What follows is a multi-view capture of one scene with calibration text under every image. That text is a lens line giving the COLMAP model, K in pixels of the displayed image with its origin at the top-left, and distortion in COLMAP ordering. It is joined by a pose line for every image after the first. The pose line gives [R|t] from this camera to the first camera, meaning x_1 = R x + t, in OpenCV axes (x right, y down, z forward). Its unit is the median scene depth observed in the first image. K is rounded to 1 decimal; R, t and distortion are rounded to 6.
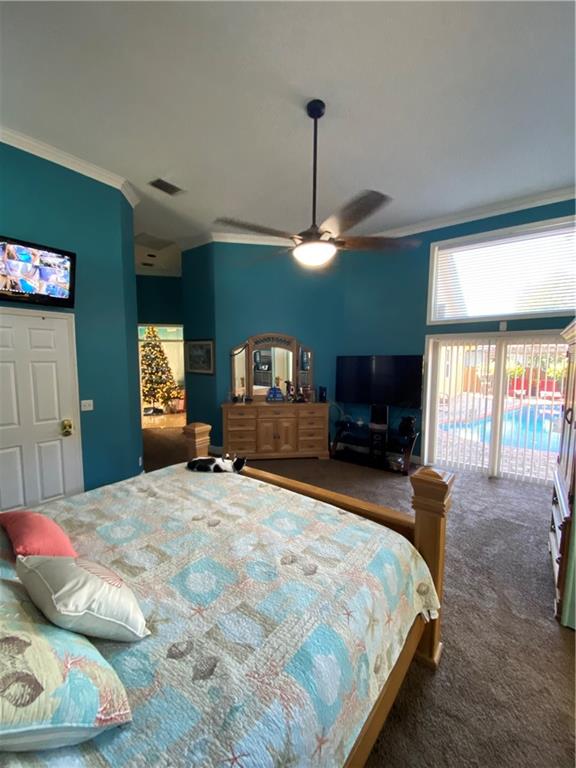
lens RADIAL K [[309.9, 0, 292.0], [0, 309.9, 386.6], [0, 0, 1]] dist [-0.012724, -0.001897]
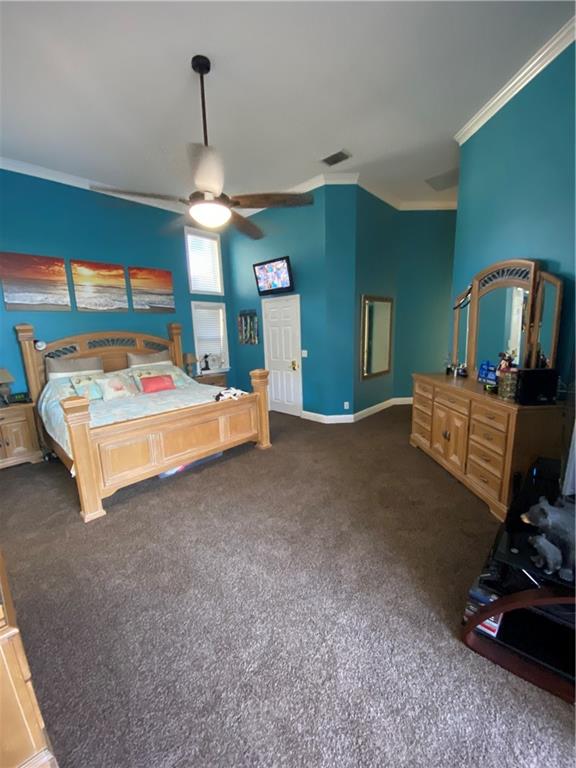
lens RADIAL K [[309.9, 0, 290.6], [0, 309.9, 385.6], [0, 0, 1]] dist [-0.012724, -0.001897]
pose [[-0.124108, 0.171851, -0.977274, 0.881982], [-0.048223, 0.982680, 0.178926, -0.056193], [0.991096, 0.069333, -0.113671, 1.126417]]
